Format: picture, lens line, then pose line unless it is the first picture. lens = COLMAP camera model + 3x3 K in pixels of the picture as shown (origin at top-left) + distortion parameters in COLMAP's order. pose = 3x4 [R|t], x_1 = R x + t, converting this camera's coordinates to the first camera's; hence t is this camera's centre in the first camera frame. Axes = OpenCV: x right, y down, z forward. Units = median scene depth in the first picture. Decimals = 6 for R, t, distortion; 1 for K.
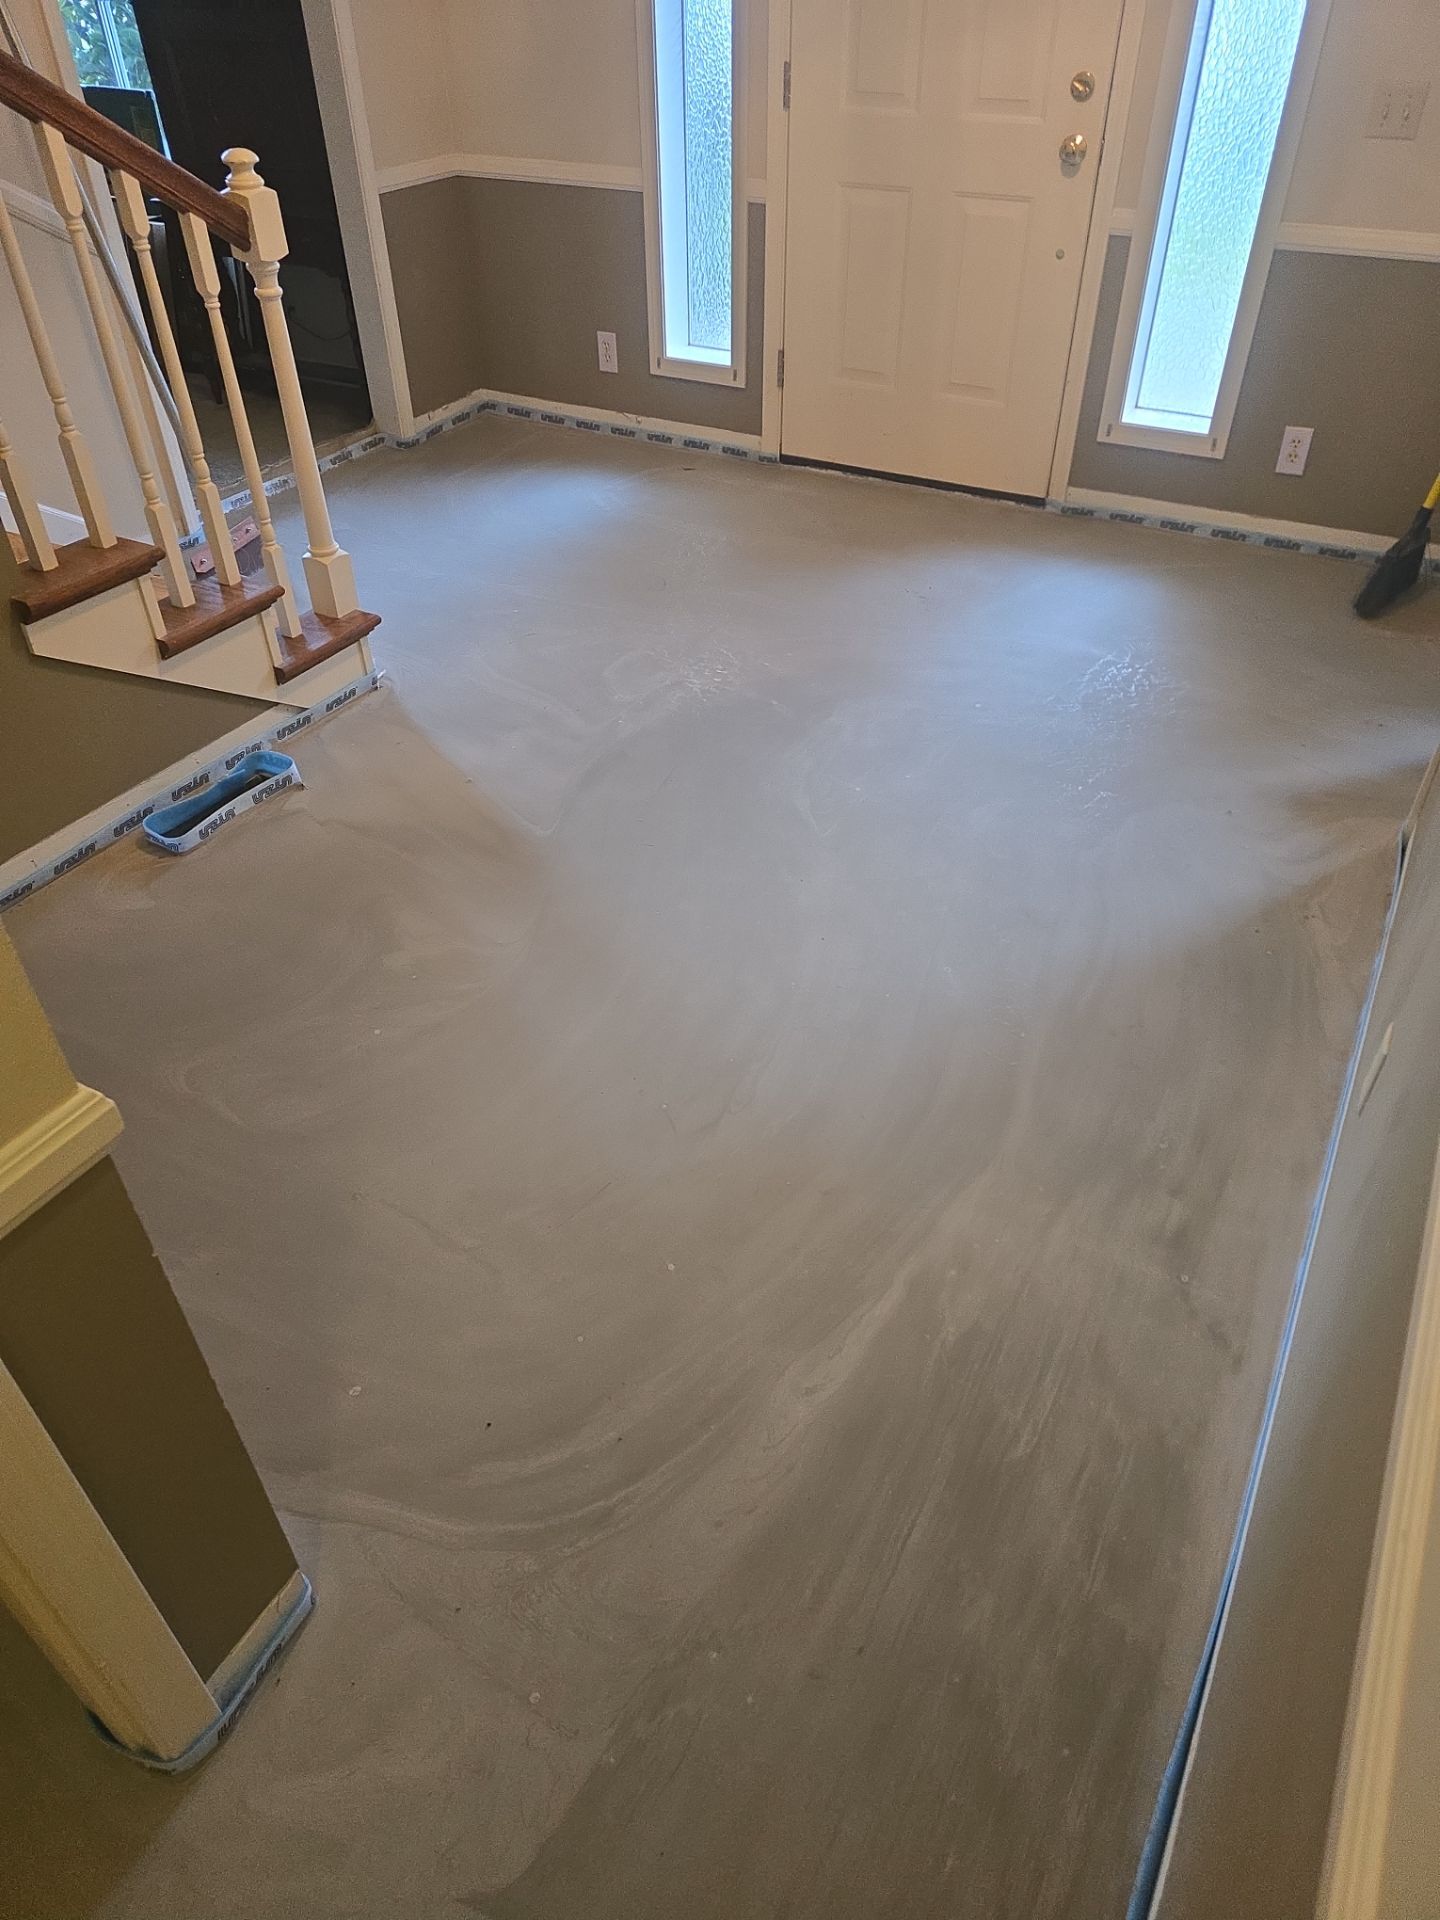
lens RADIAL K [[1288.7, 0, 731.5], [0, 1288.7, 963.9], [0, 0, 1]] dist [0.062461, -0.048690]
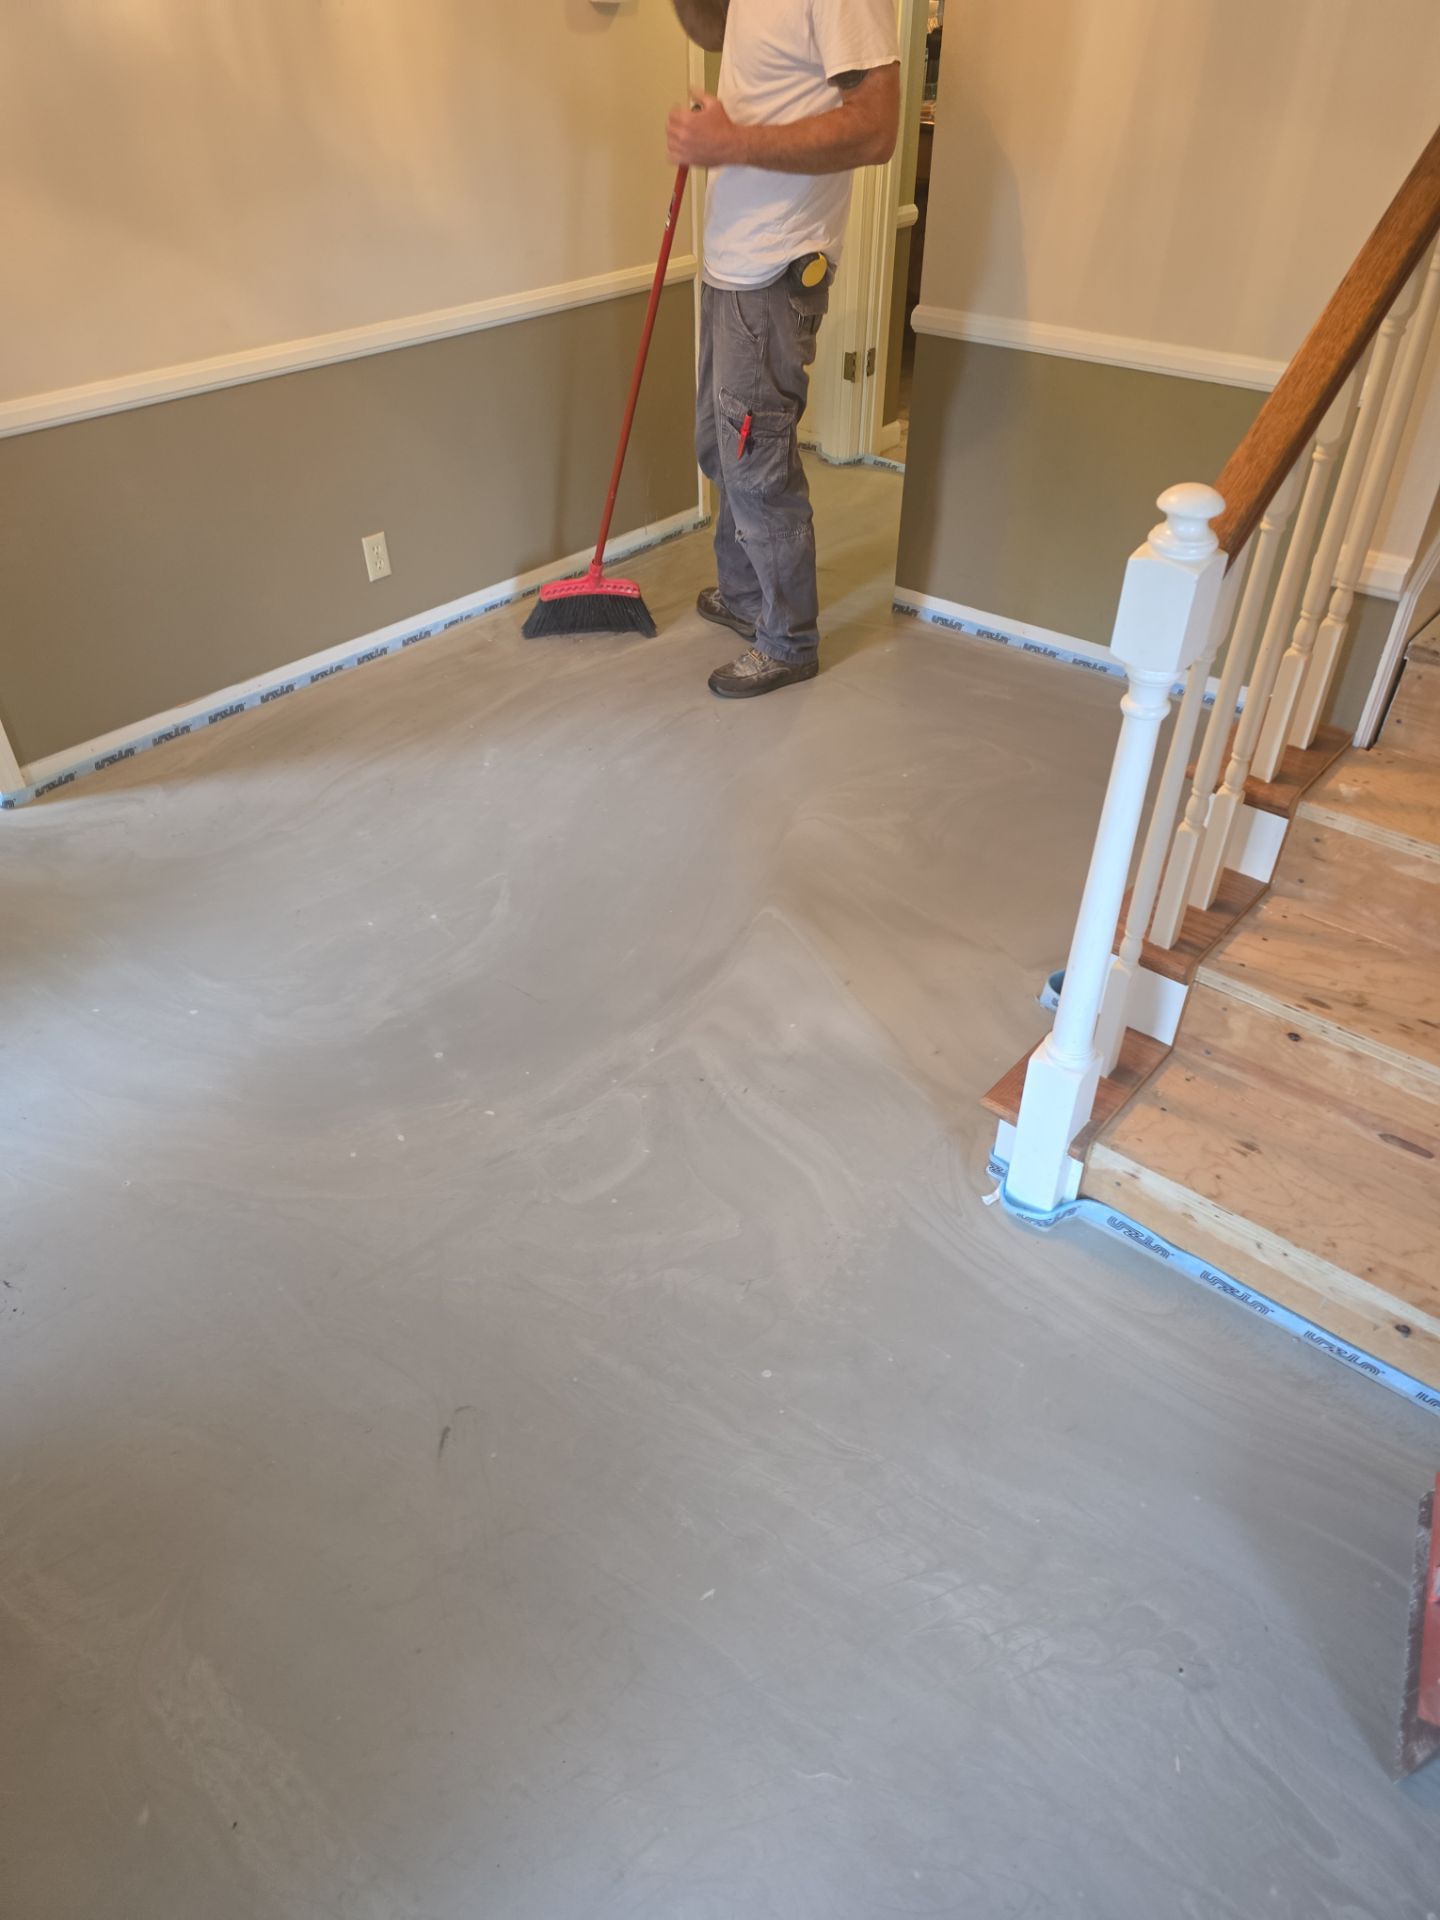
lens RADIAL K [[1288.7, 0, 731.5], [0, 1288.7, 963.9], [0, 0, 1]] dist [0.062461, -0.048690]
pose [[-0.977497, -0.128862, 0.167016, -0.280579], [0.136501, 0.217249, 0.966525, -1.030098], [-0.160832, 0.967573, -0.194771, 1.211856]]
